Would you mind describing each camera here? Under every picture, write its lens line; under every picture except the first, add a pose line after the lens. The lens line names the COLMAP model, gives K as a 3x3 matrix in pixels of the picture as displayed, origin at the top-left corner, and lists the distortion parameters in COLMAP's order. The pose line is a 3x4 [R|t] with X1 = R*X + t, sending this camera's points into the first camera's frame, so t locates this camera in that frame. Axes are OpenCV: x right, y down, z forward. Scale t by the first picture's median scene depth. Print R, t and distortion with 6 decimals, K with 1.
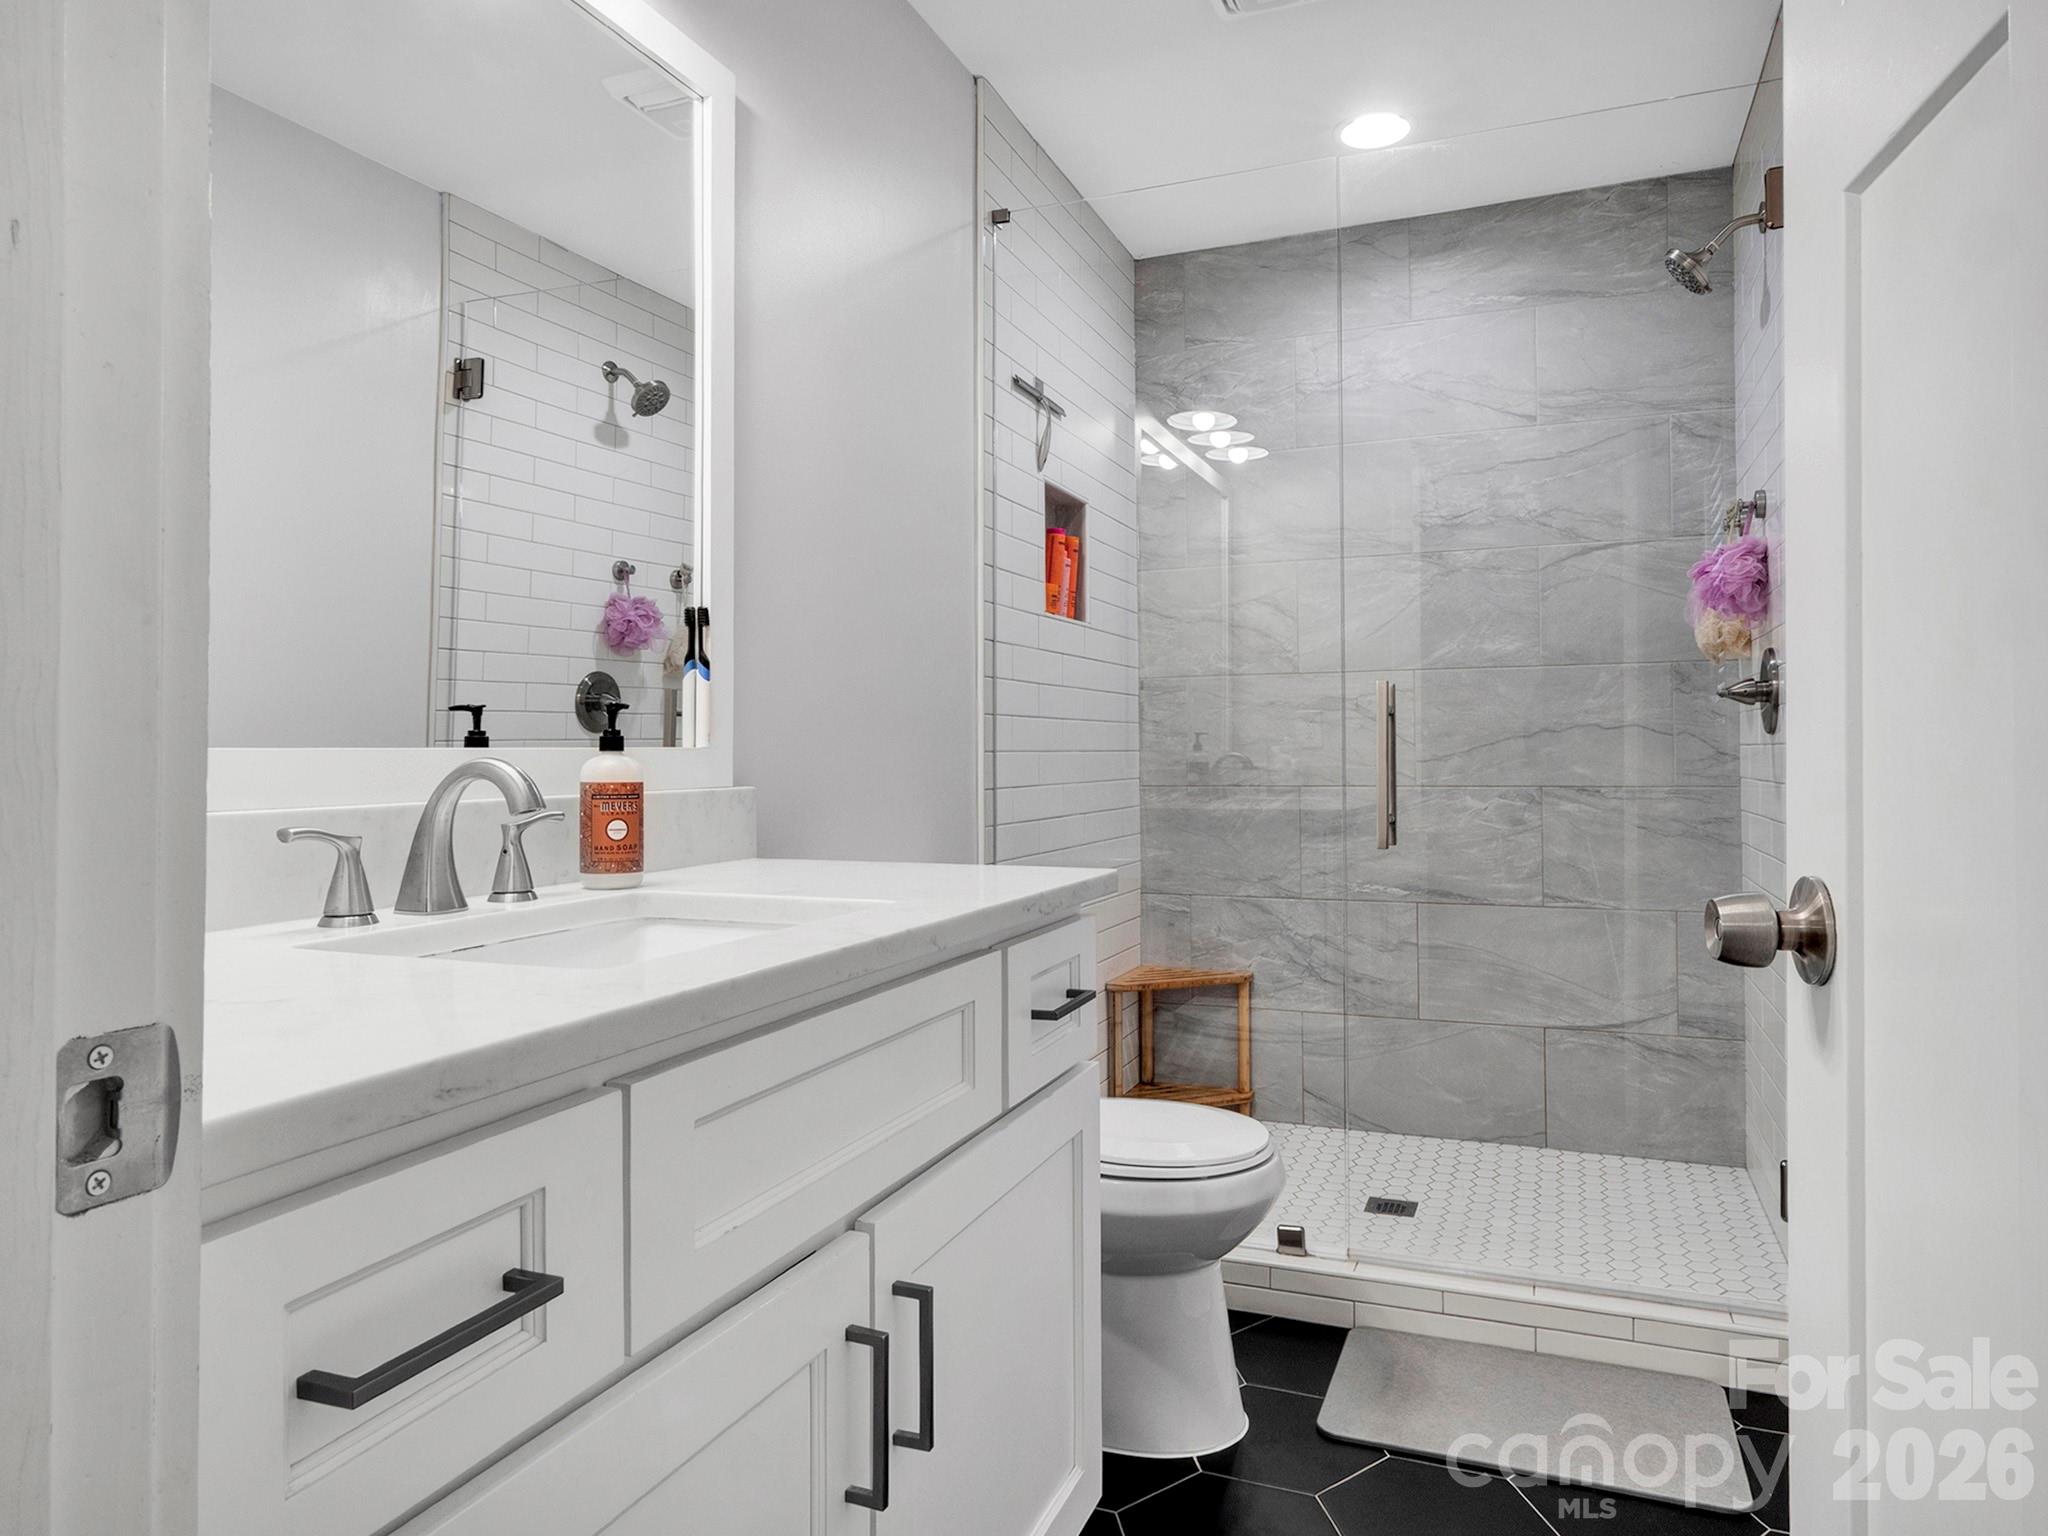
lens RADIAL K [[1302.2, 0, 1026.1], [0, 1302.2, 760.7], [0, 0, 1]] dist [-0.023044, 0.006834]
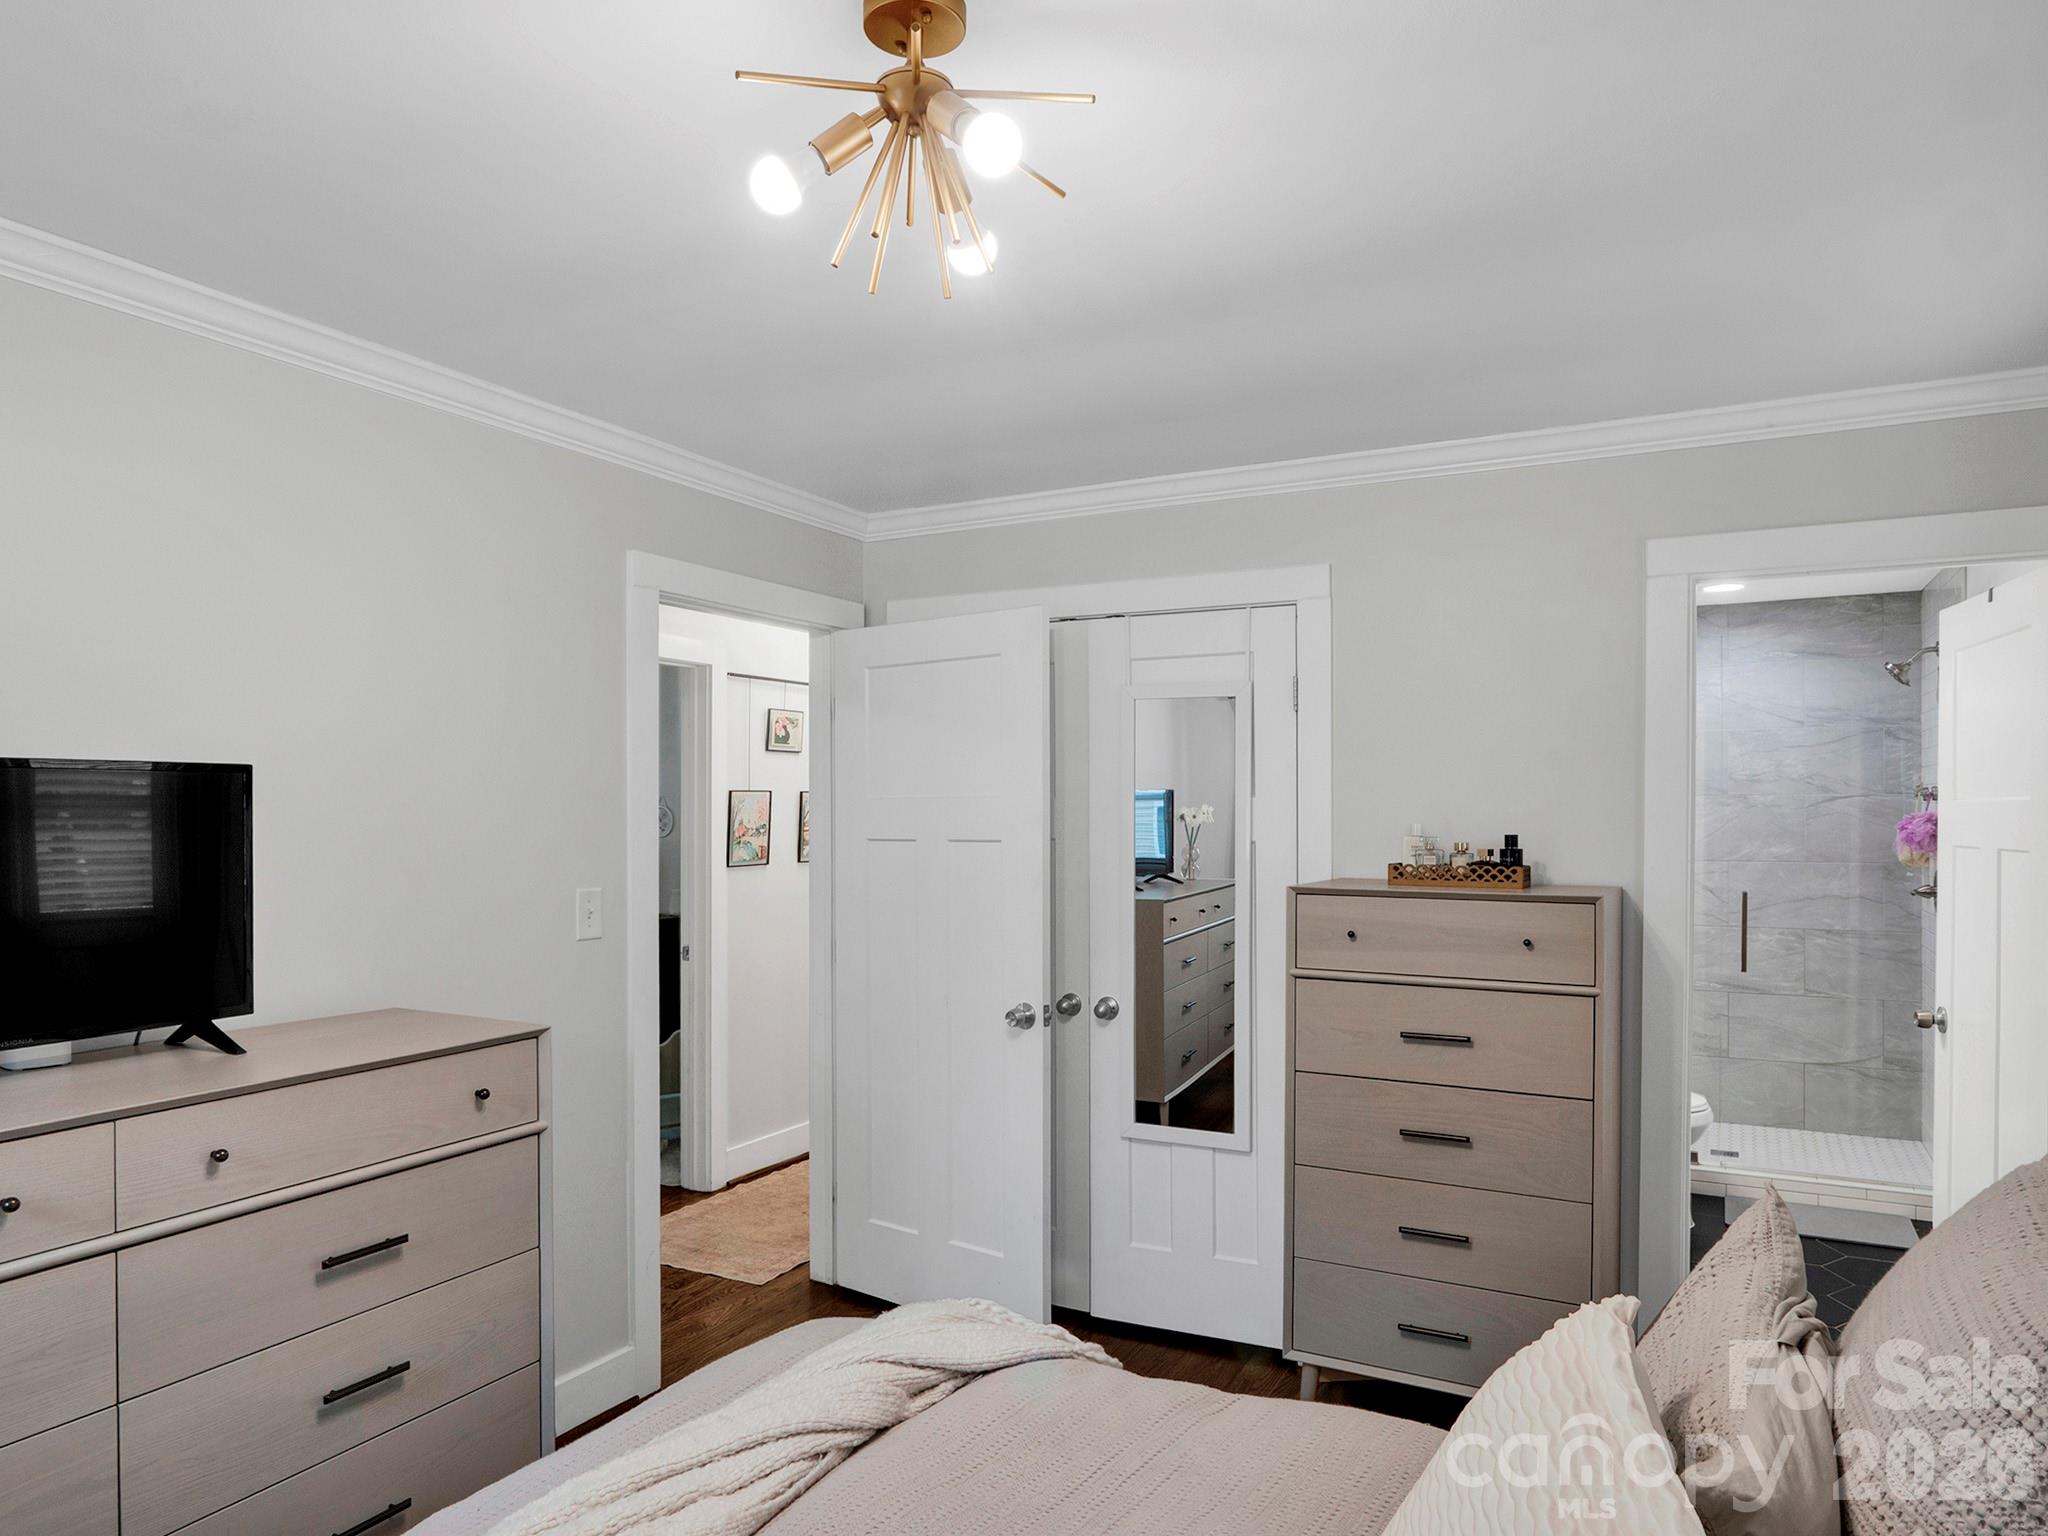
lens RADIAL K [[1302.2, 0, 1035.5], [0, 1302.2, 829.0], [0, 0, 1]] dist [-0.023044, 0.006834]
pose [[0.995456, 0.006495, -0.095003, -0.506659], [-0.005457, 0.999923, 0.011175, -0.136554], [0.095069, -0.010605, 0.995414, -0.904886]]
